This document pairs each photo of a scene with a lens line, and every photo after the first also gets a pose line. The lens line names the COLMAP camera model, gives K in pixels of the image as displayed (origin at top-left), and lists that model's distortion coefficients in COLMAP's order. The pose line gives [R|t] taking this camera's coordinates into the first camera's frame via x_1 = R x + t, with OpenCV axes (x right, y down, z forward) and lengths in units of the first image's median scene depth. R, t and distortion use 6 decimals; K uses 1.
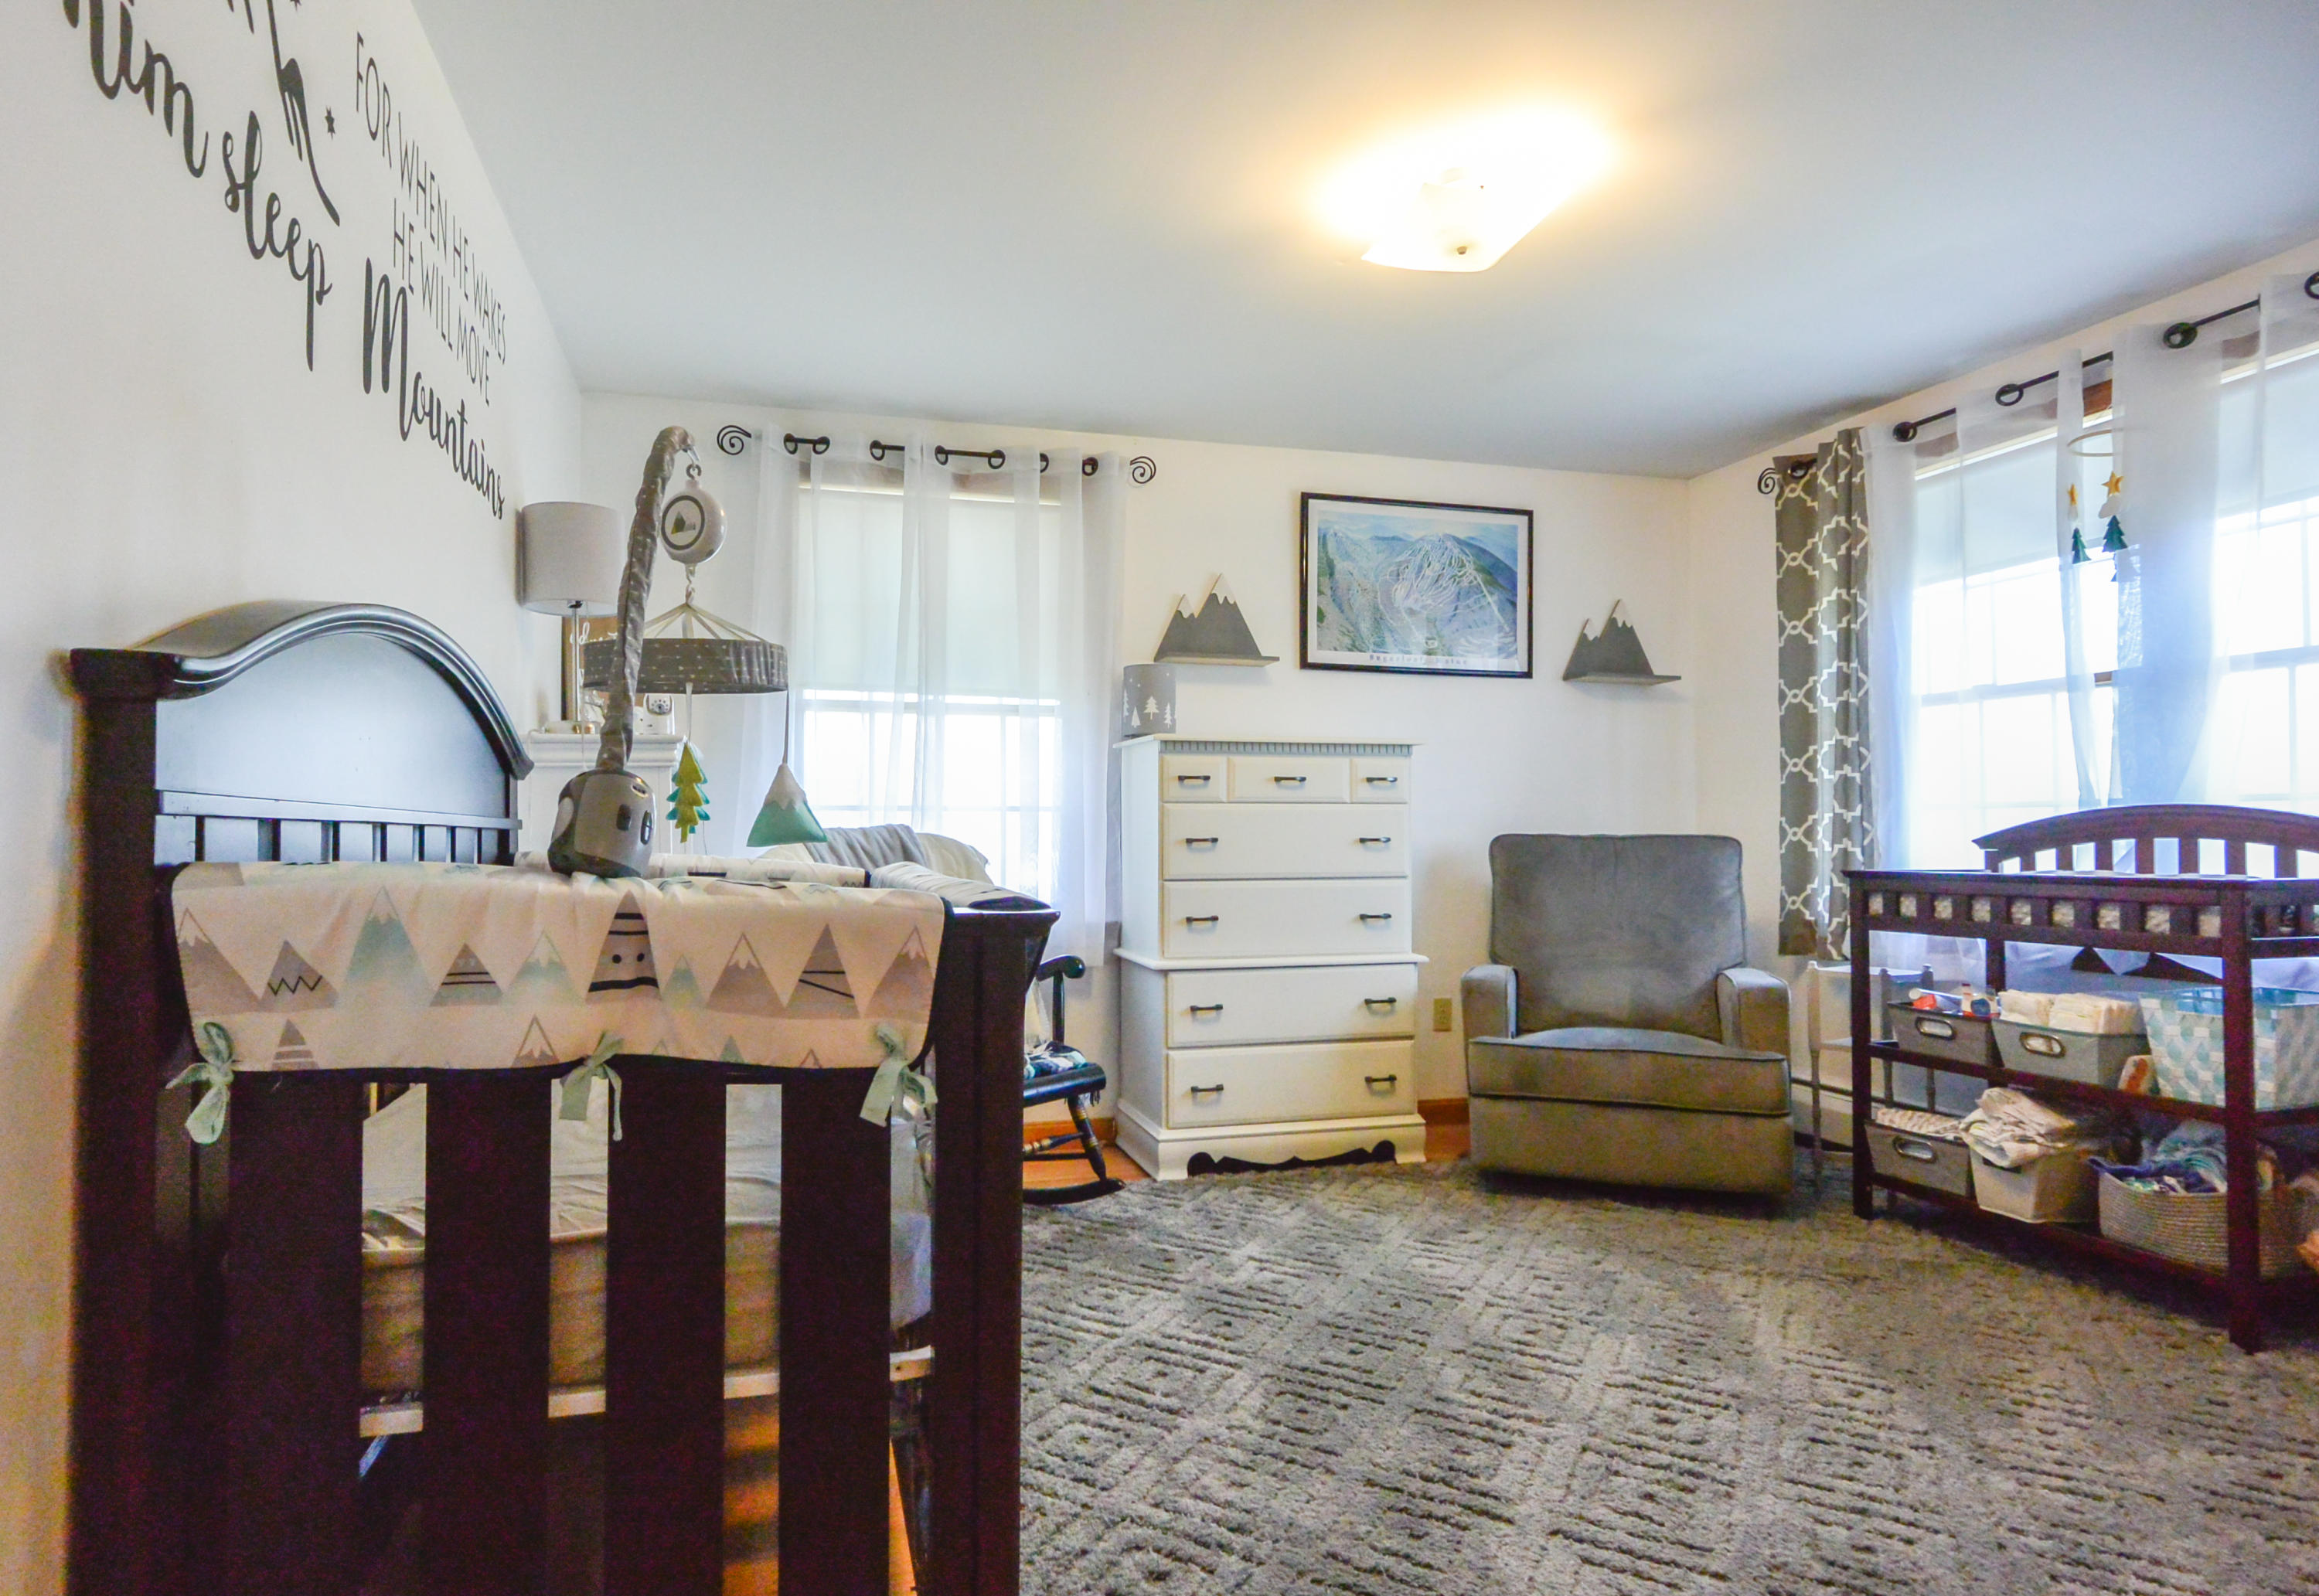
lens RADIAL K [[1257.5, 0, 1147.5], [0, 1257.5, 805.3], [0, 0, 1]] dist [-0.023259, -0.000623]
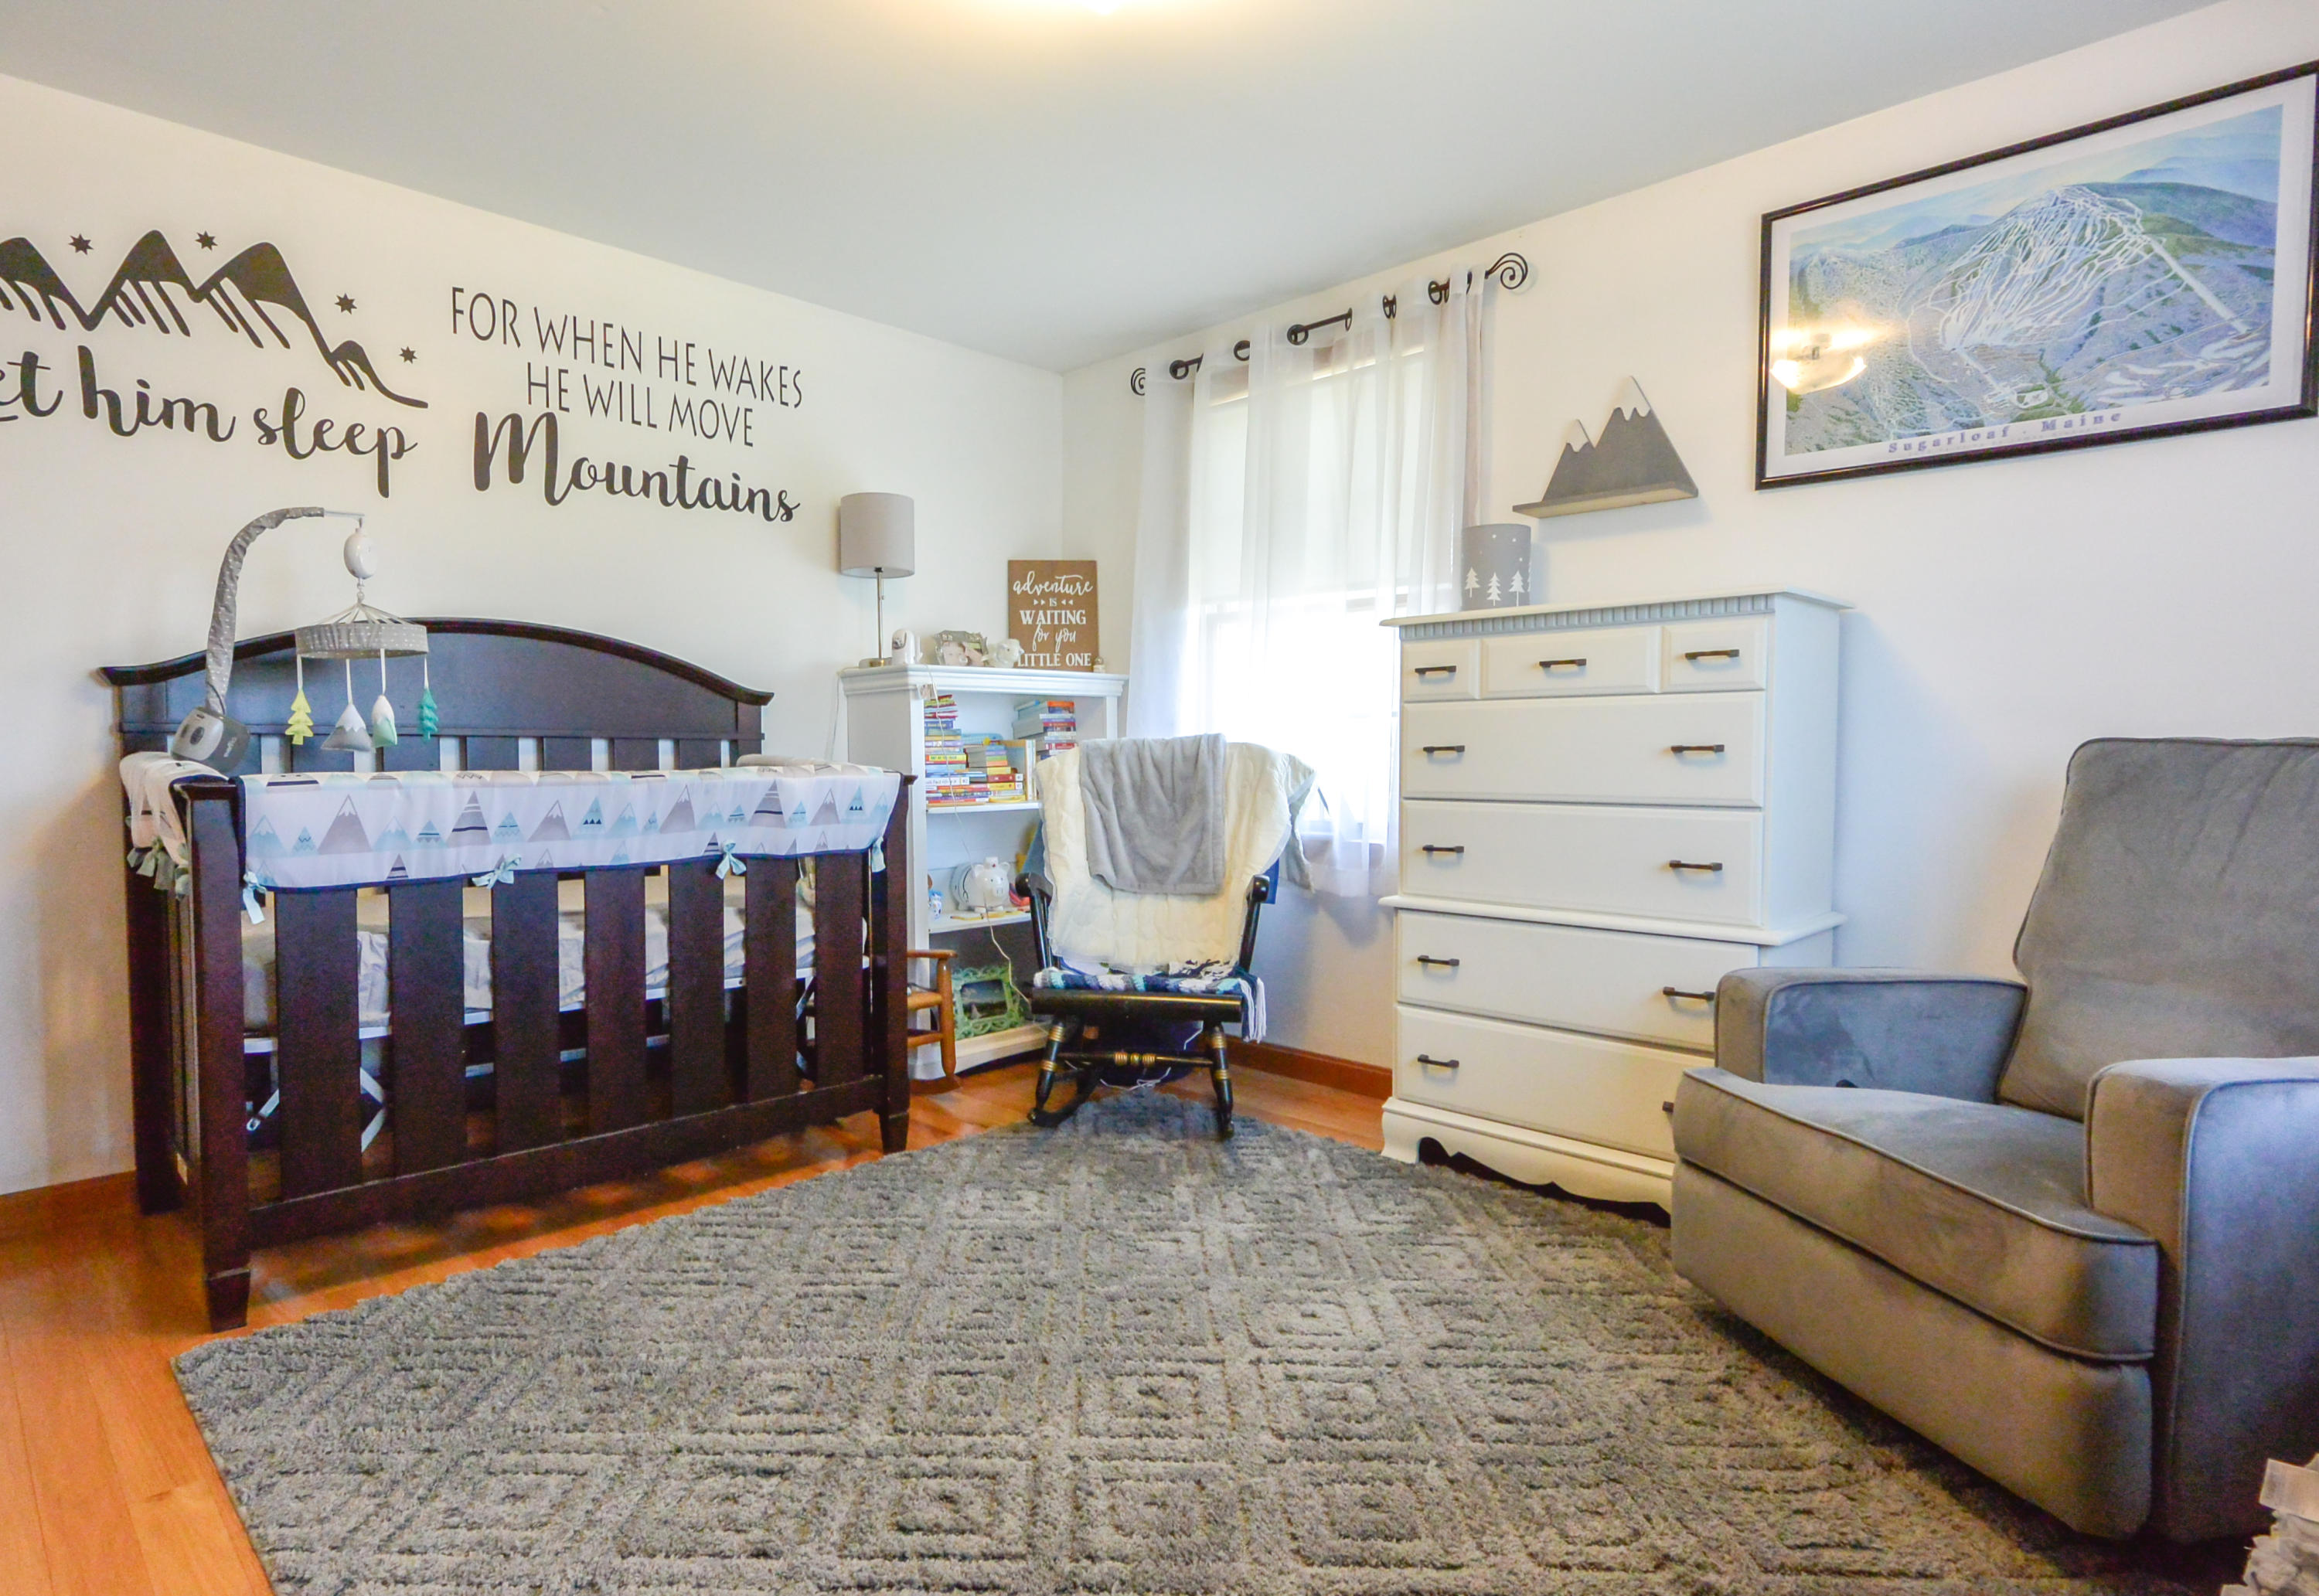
lens RADIAL K [[1257.5, 0, 1145.5], [0, 1257.5, 809.5], [0, 0, 1]] dist [-0.023259, -0.000623]
pose [[0.475326, 0.043700, -0.878724, 0.617107], [0.026125, 0.997624, 0.063745, 0.010043], [0.879422, -0.053256, 0.473055, 0.443340]]
